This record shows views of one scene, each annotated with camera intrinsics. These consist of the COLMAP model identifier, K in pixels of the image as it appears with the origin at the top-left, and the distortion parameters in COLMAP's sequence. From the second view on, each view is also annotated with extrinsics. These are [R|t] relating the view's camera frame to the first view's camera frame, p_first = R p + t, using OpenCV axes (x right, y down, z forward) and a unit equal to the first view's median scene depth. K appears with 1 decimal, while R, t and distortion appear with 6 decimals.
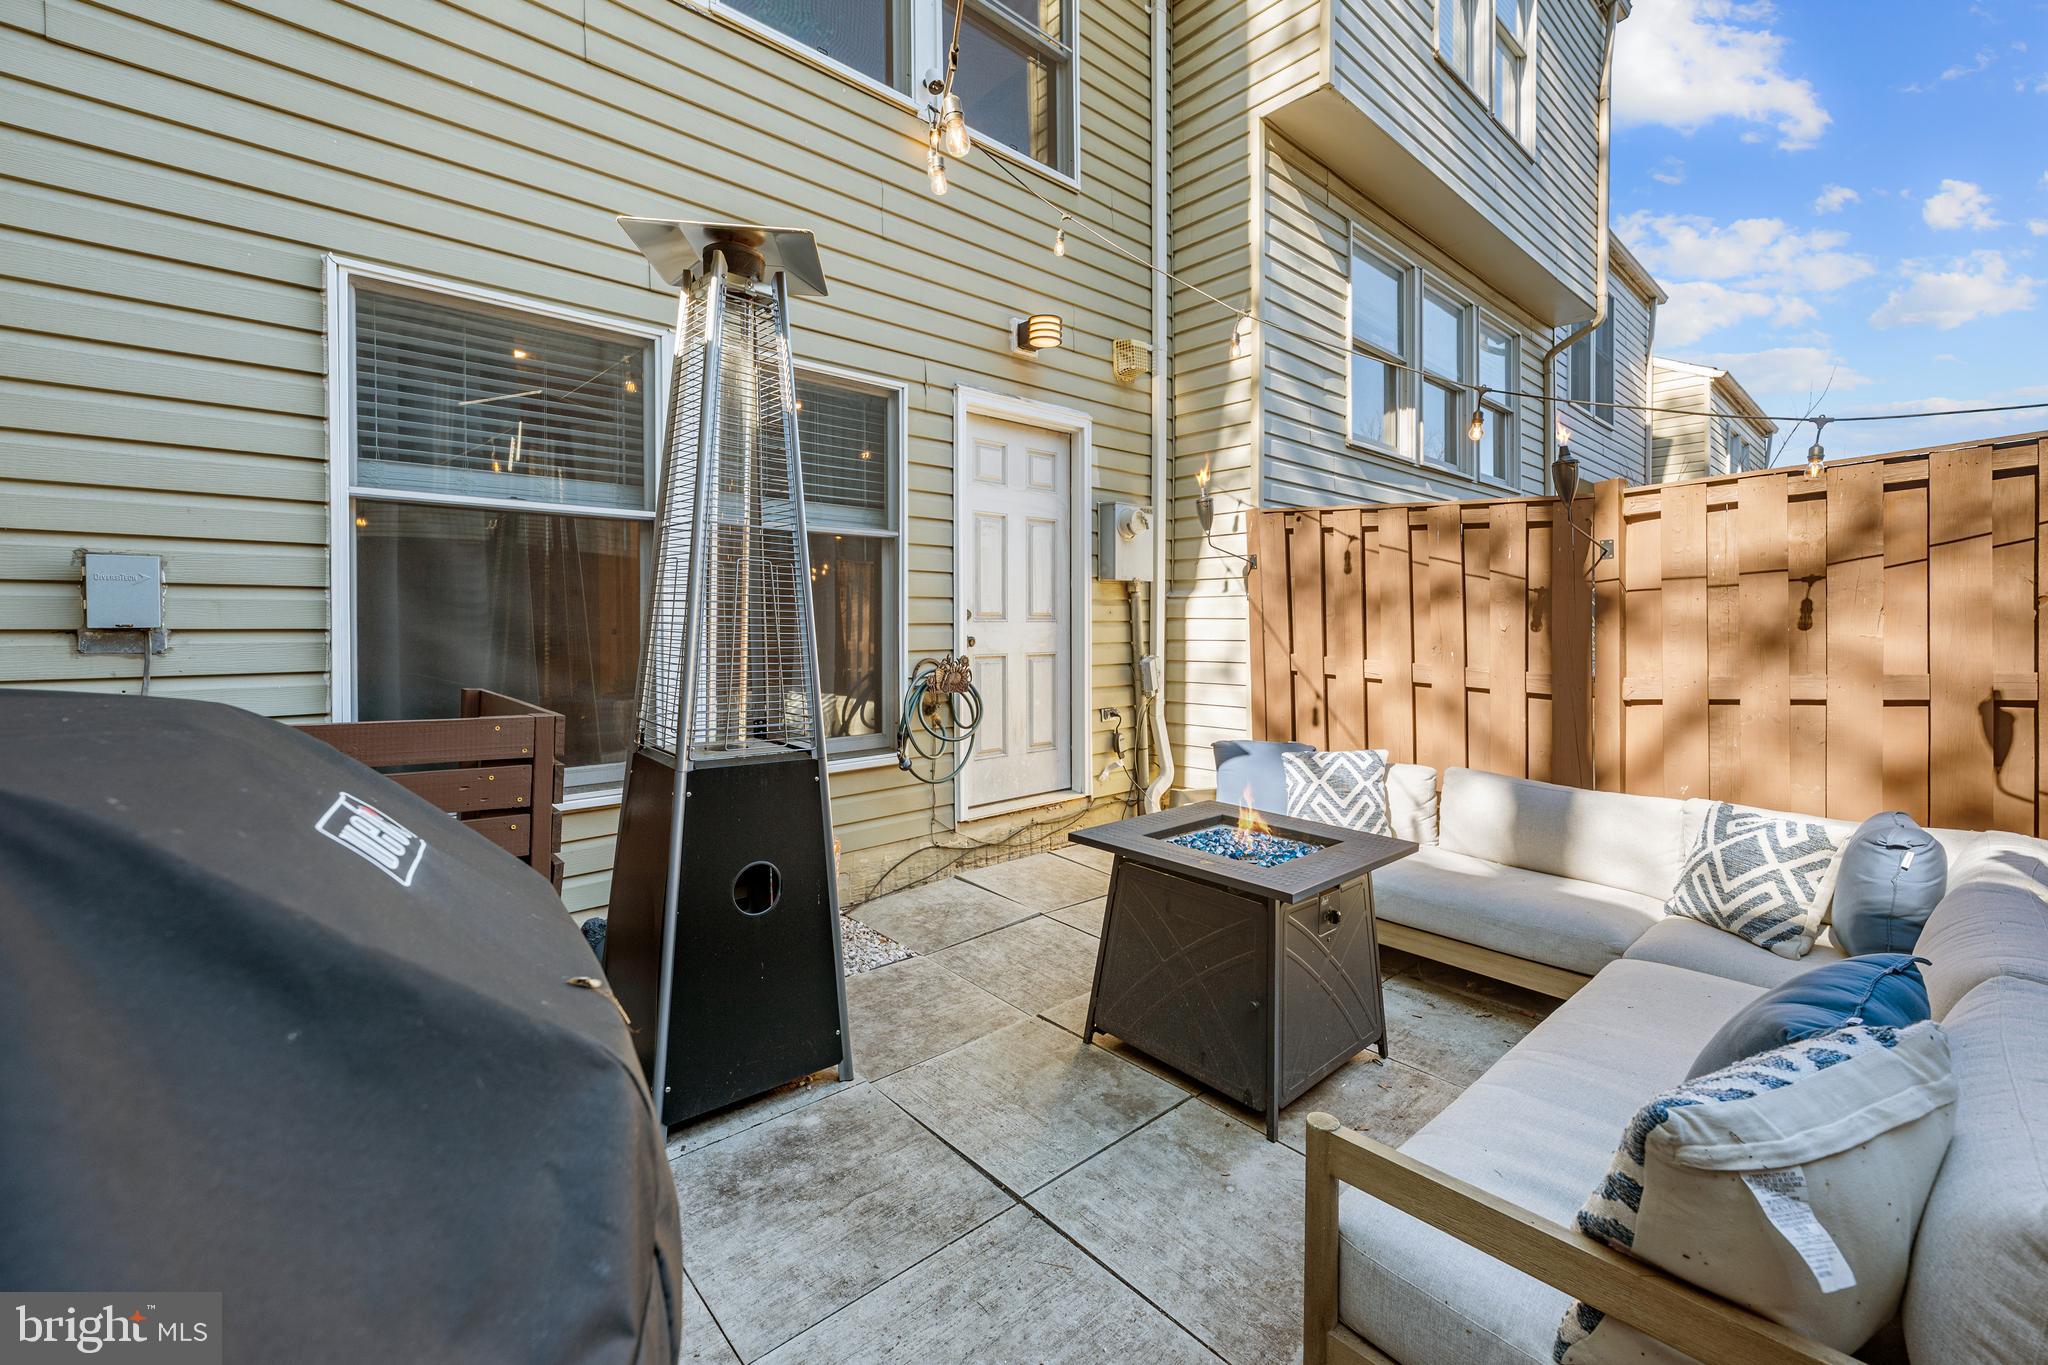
lens RADIAL K [[848.6, 0, 1025.4], [0, 848.6, 594.7], [0, 0, 1]] dist [-0.001874, -0.000068]
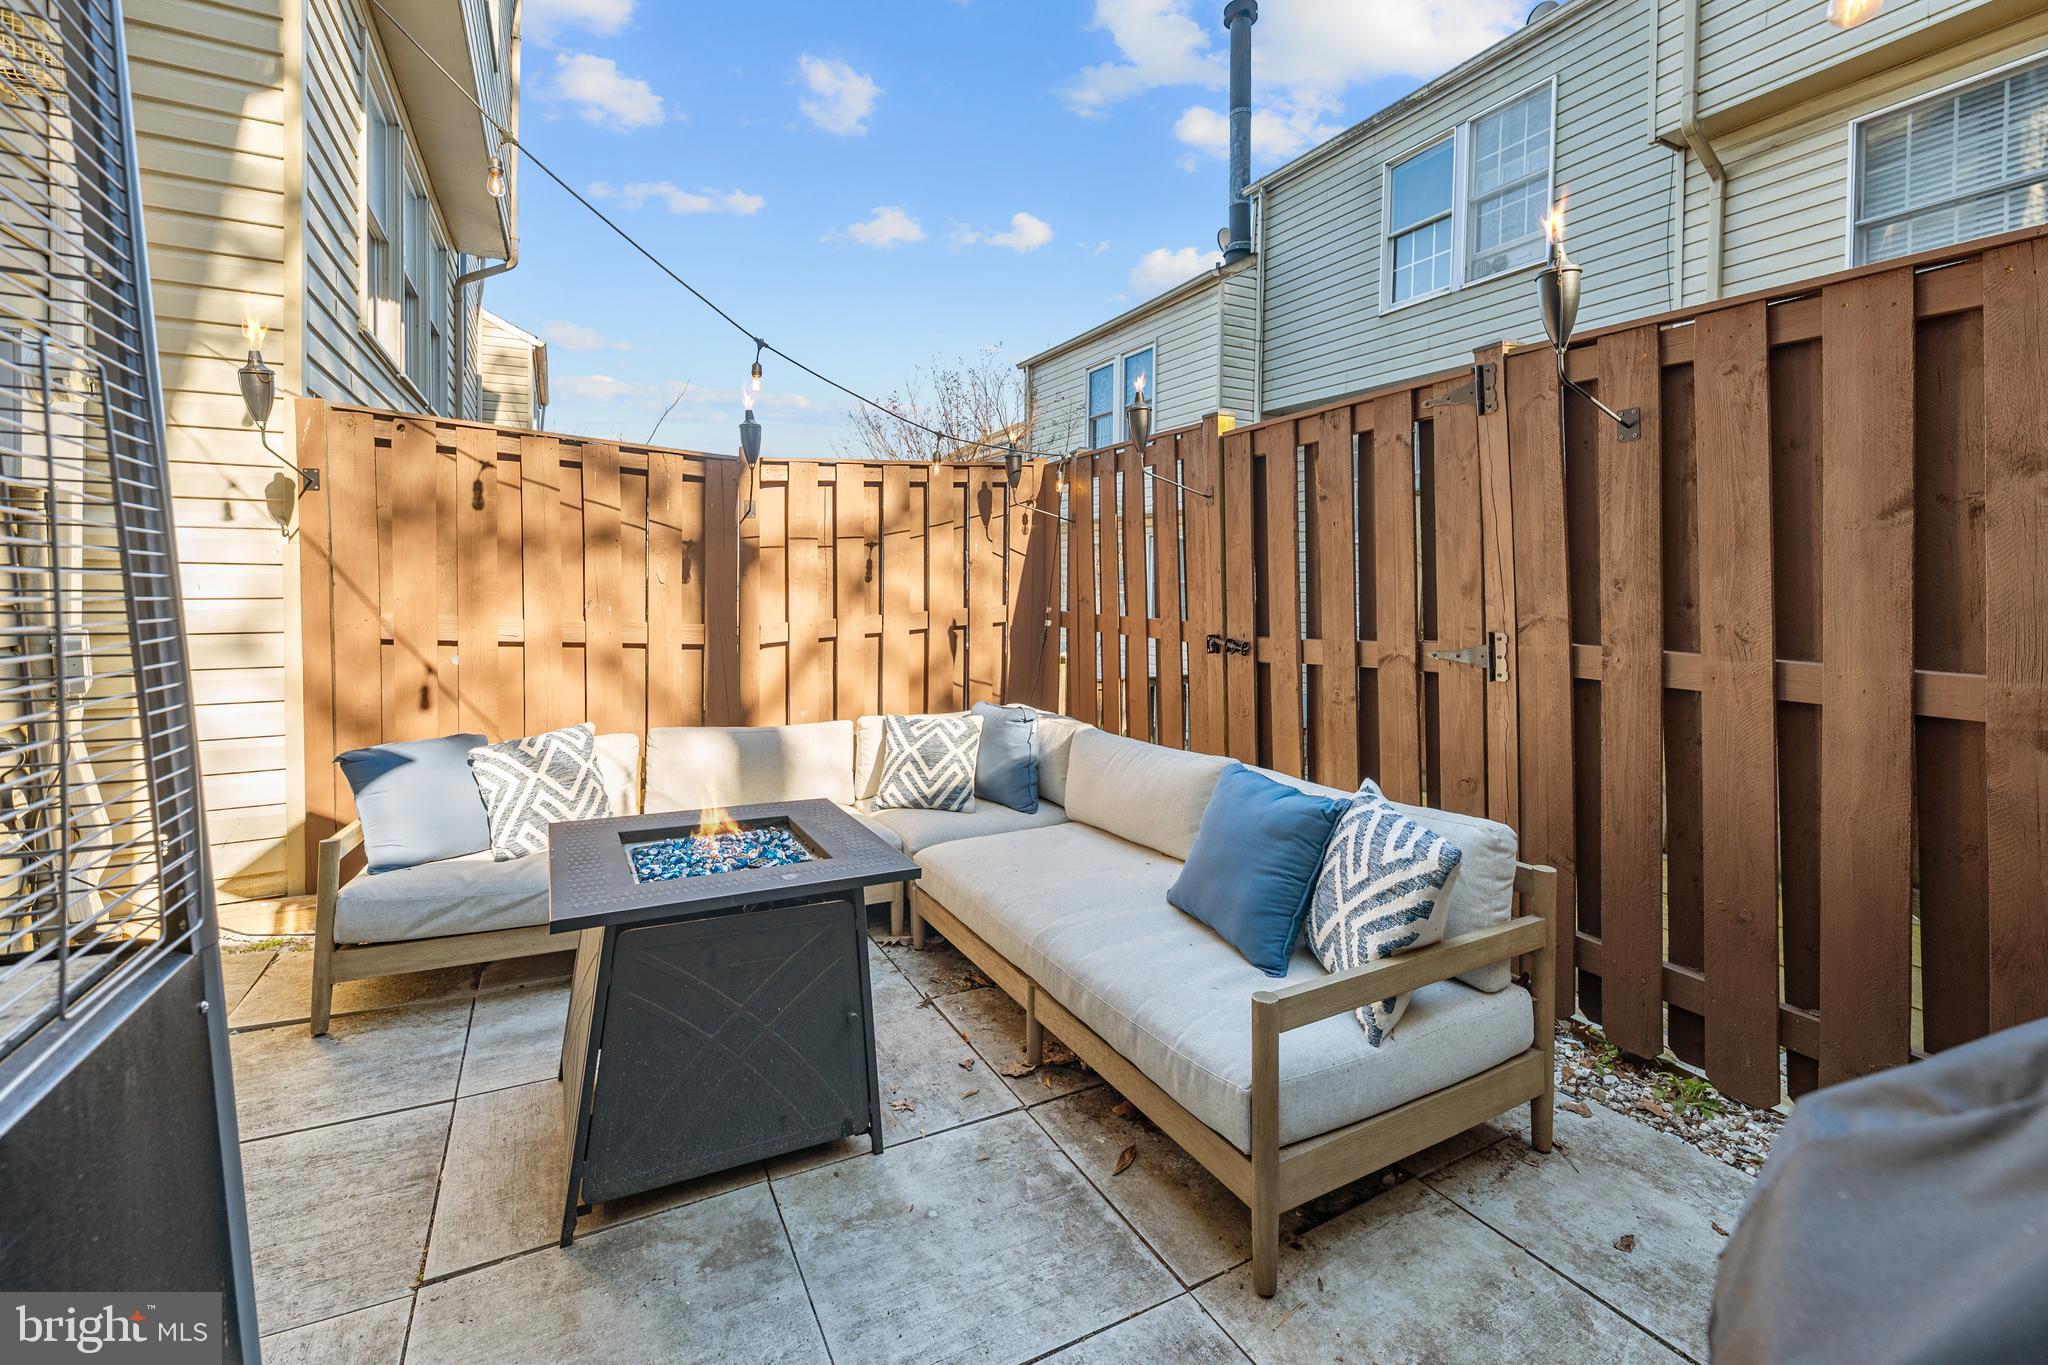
lens RADIAL K [[869.2, 0, 1021.9], [0, 869.2, 582.7], [0, 0, 1]] dist [0.001793, 0.000353]
pose [[0.246265, -0.001910, 0.969201, -0.327490], [-0.043027, 0.998991, 0.012901, 0.012546], [-0.968247, -0.044879, 0.245934, 0.378175]]
